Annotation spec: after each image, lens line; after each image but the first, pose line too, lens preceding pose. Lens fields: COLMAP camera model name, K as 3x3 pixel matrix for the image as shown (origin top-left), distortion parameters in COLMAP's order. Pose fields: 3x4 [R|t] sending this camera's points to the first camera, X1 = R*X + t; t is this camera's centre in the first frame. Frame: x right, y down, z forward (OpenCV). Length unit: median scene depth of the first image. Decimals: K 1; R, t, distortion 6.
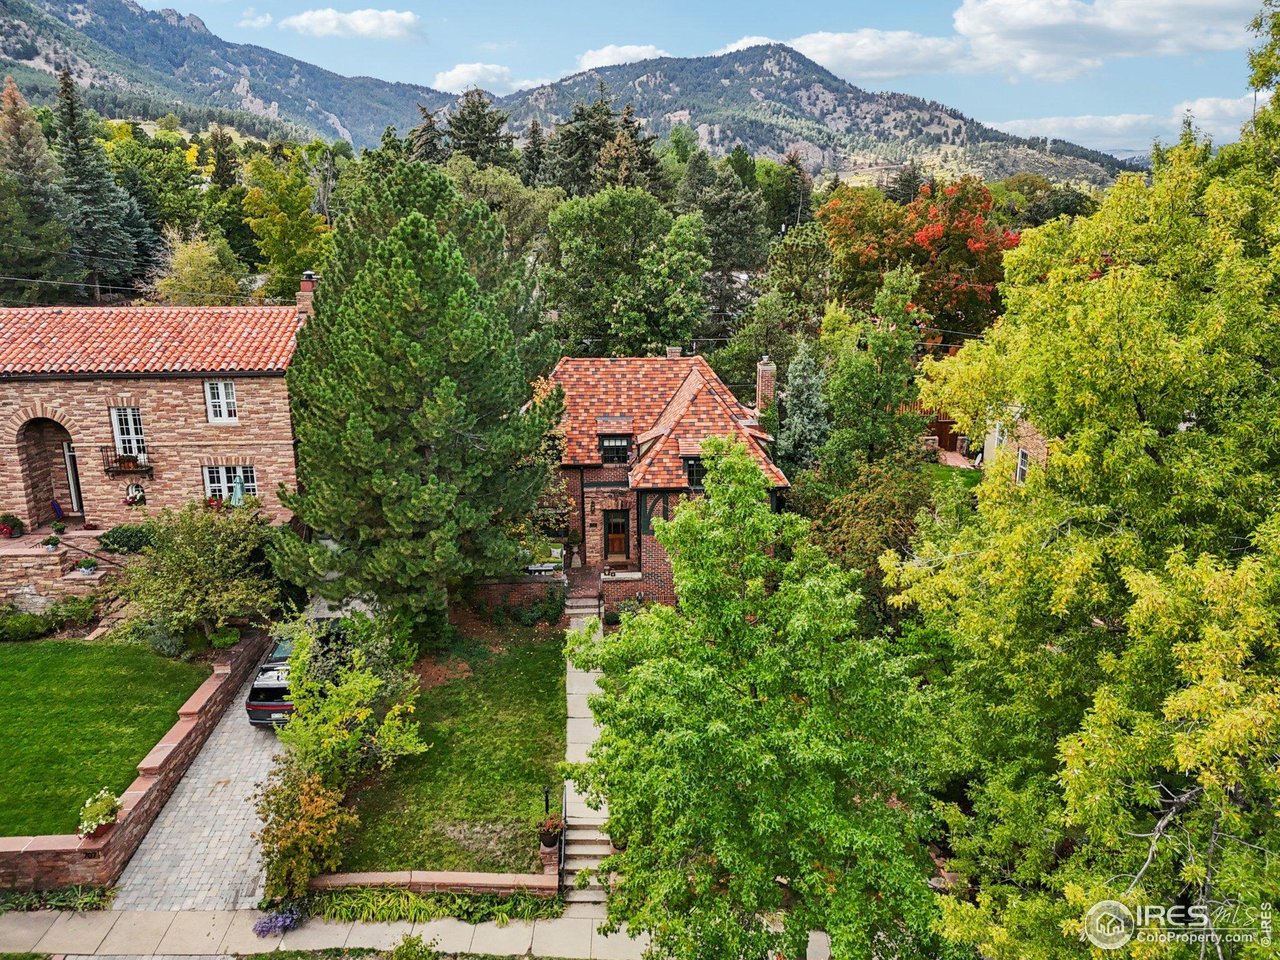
lens RADIAL K [[946.1, 0, 643.7], [0, 946.1, 476.3], [0, 0, 1]] dist [0.085015, -0.085373]
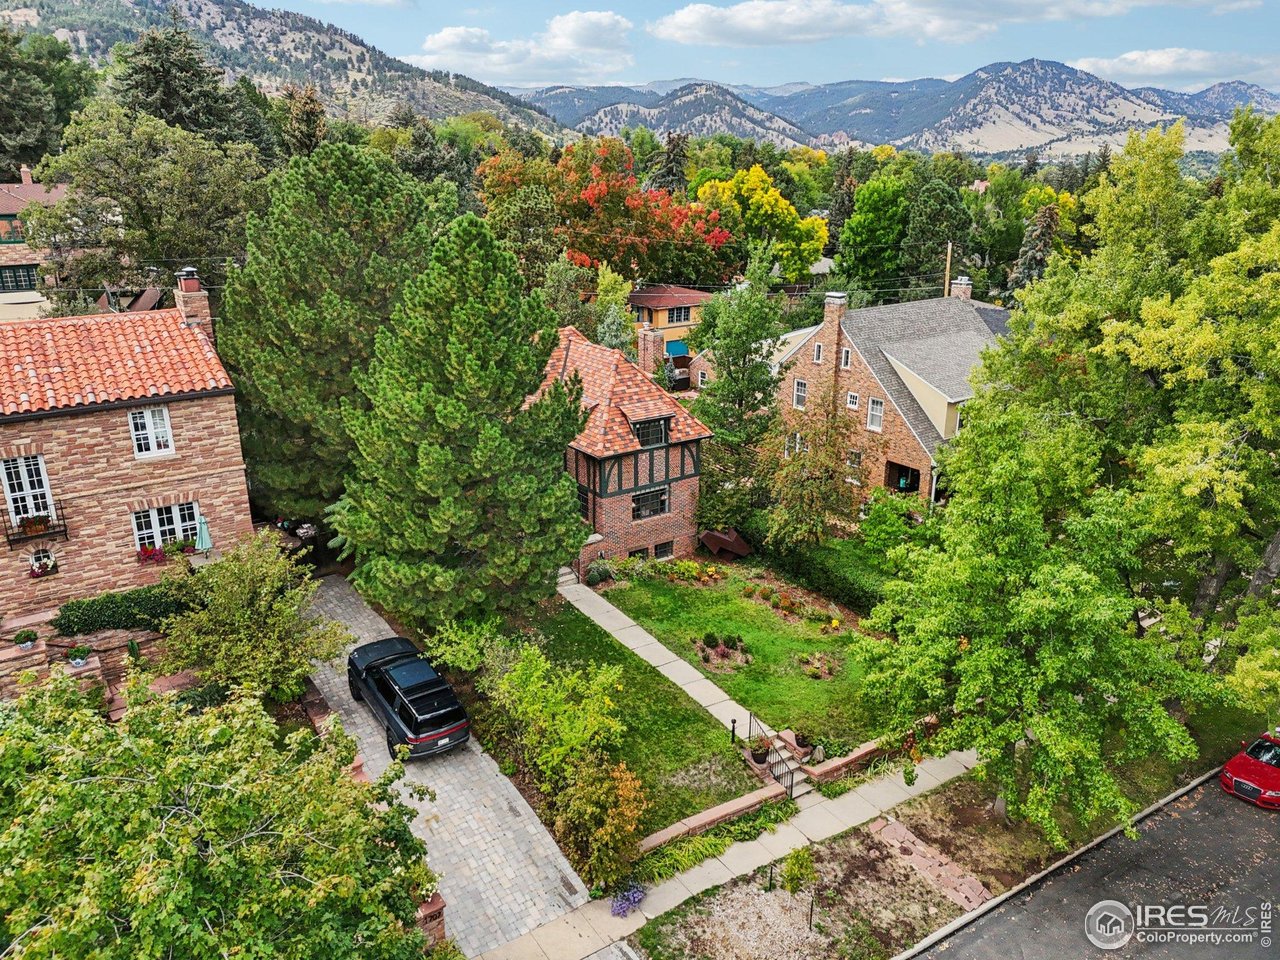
lens RADIAL K [[946.1, 0, 643.7], [0, 946.1, 476.3], [0, 0, 1]] dist [0.085015, -0.085373]
pose [[0.840723, -0.167460, 0.514920, -0.508804], [0.132660, 0.985694, 0.103966, -0.069286], [-0.524963, -0.019098, 0.850910, 0.053198]]
